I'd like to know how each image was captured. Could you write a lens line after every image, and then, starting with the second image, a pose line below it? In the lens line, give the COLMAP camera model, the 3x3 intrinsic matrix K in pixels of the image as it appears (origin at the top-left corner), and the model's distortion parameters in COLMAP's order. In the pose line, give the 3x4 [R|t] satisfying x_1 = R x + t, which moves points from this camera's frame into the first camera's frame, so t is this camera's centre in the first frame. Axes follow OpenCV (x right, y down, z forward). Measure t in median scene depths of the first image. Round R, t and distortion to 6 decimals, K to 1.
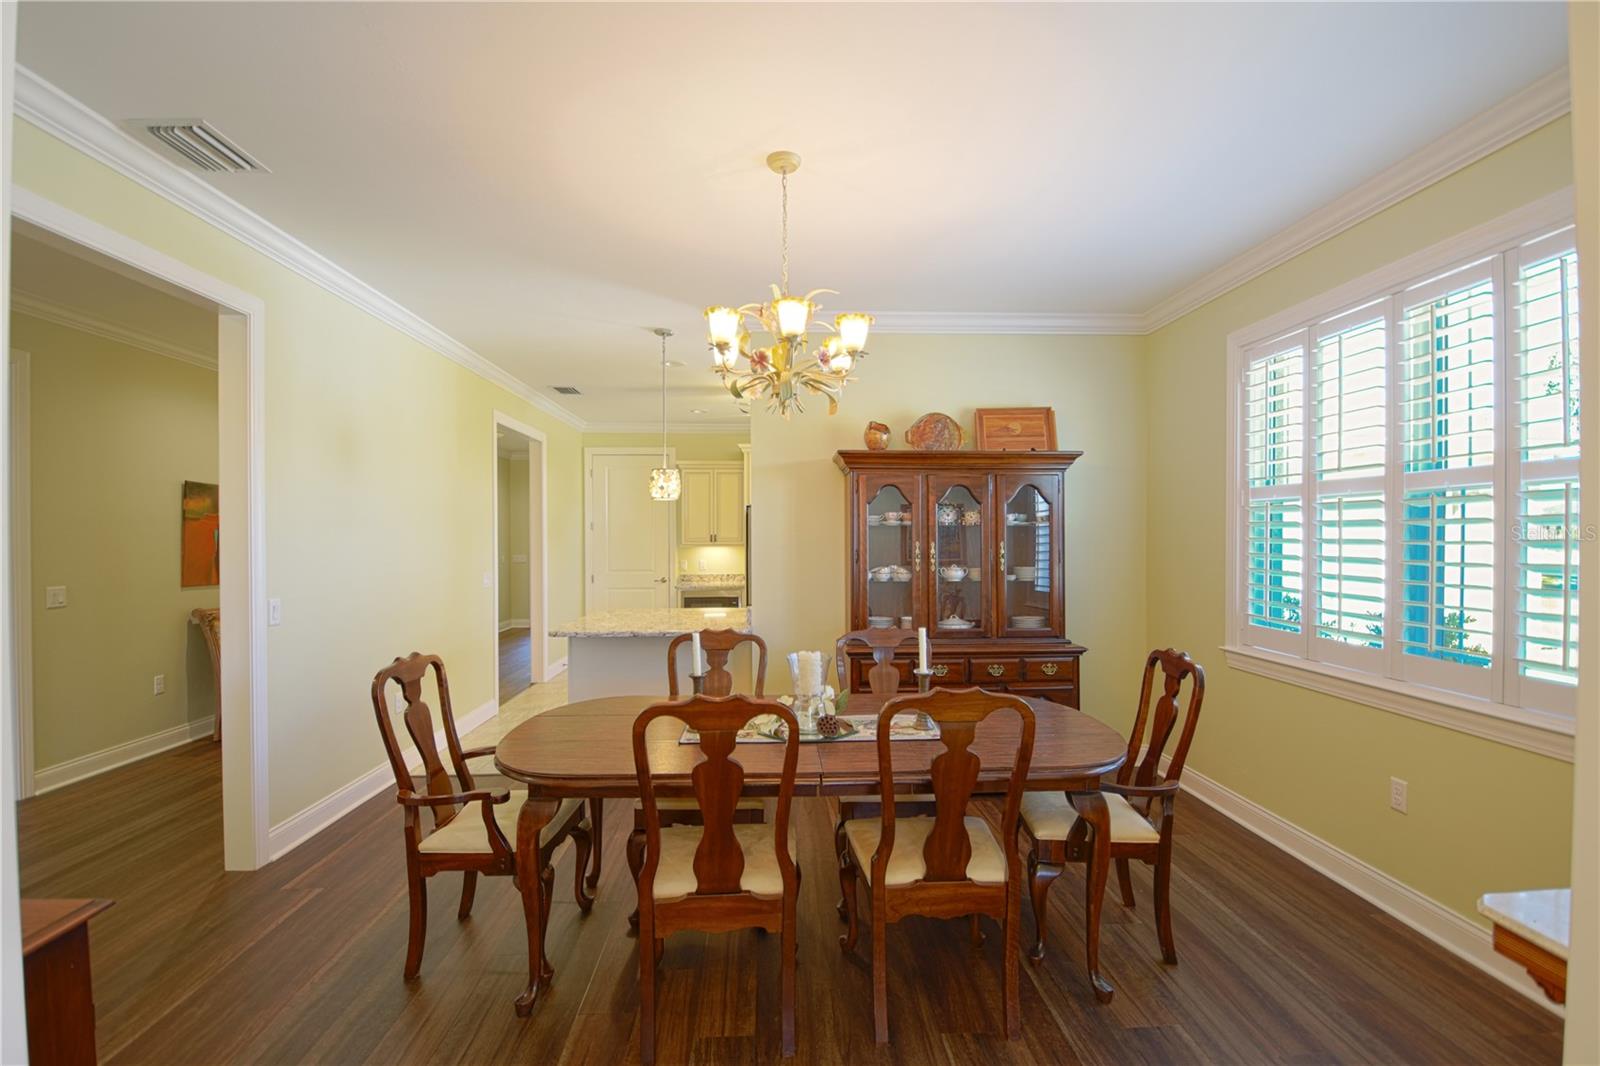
lens RADIAL K [[705.3, 0, 793.0], [0, 705.3, 545.0], [0, 0, 1]] dist [-0.000134, -0.000023]
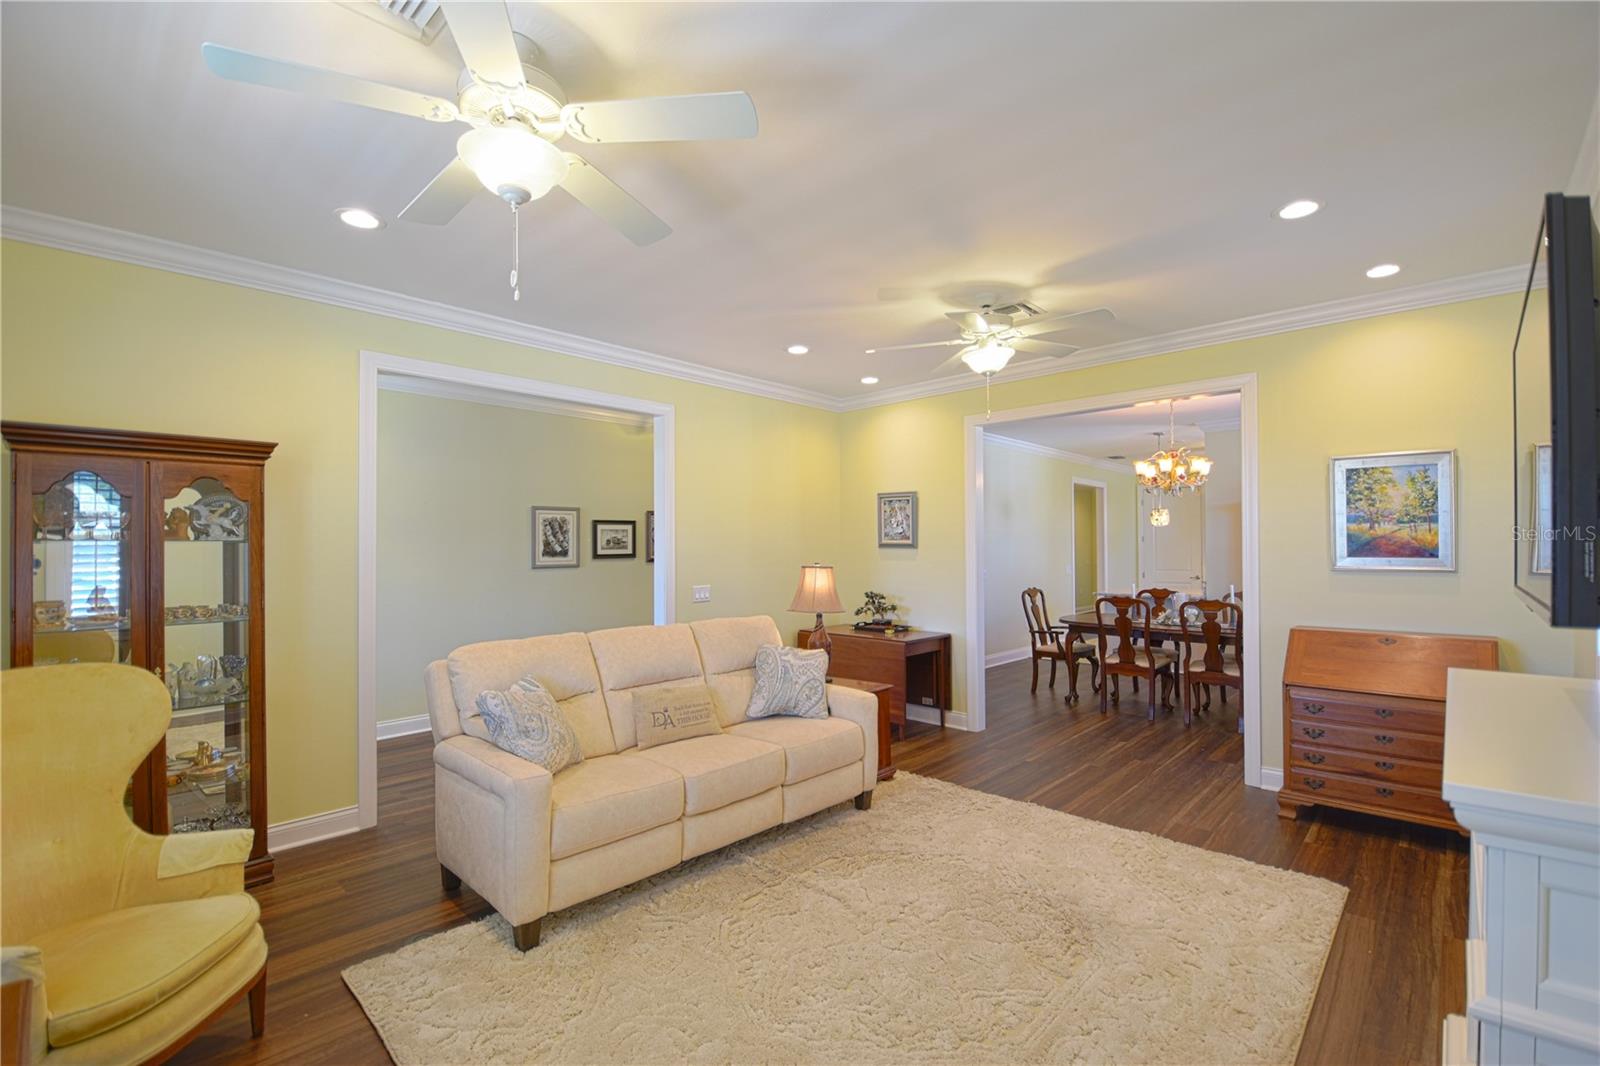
lens RADIAL K [[700.7, 0, 813.8], [0, 700.7, 540.8], [0, 0, 1]] dist [0.025156, -0.030169]
pose [[0.709785, -0.009901, -0.704348, 0.517718], [-0.002256, 0.999864, -0.016328, 0.005718], [0.704414, 0.013179, 0.709667, -1.019648]]
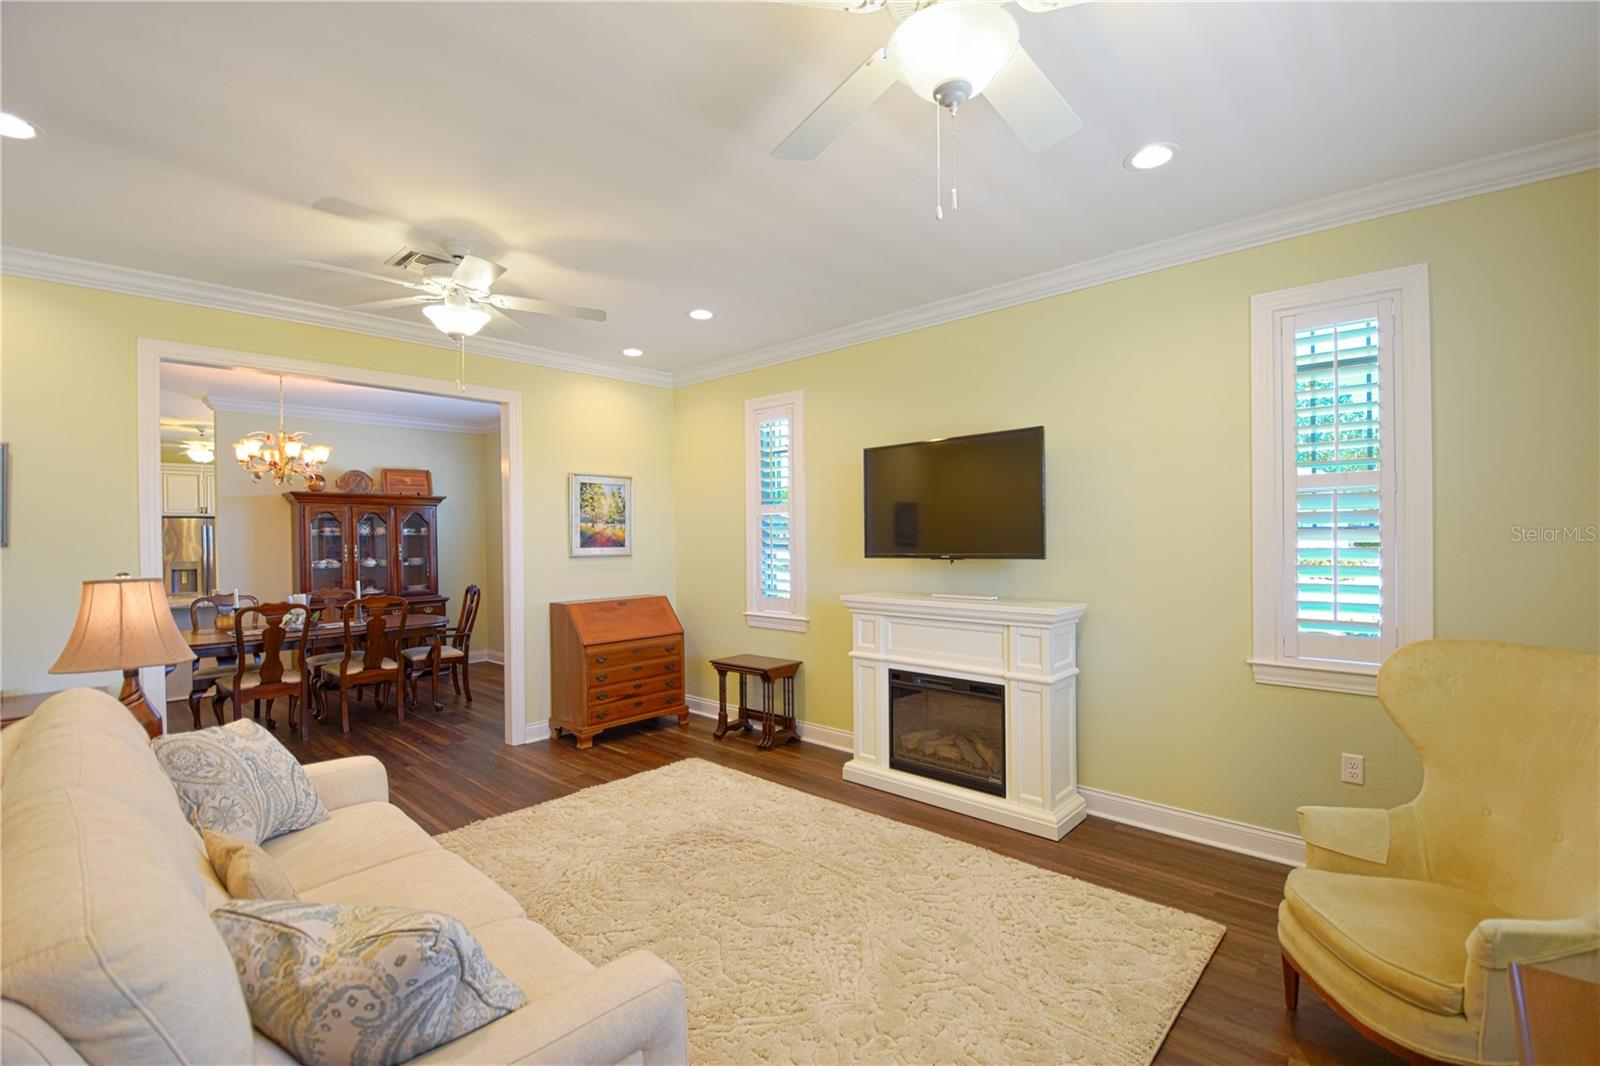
lens RADIAL K [[700.7, 0, 813.8], [0, 700.7, 540.8], [0, 0, 1]] dist [0.025156, -0.030169]
pose [[0.695807, -0.011061, 0.718144, -0.266546], [0.017139, 0.999852, -0.001206, 0.007009], [-0.718025, 0.013148, 0.695894, -1.037117]]
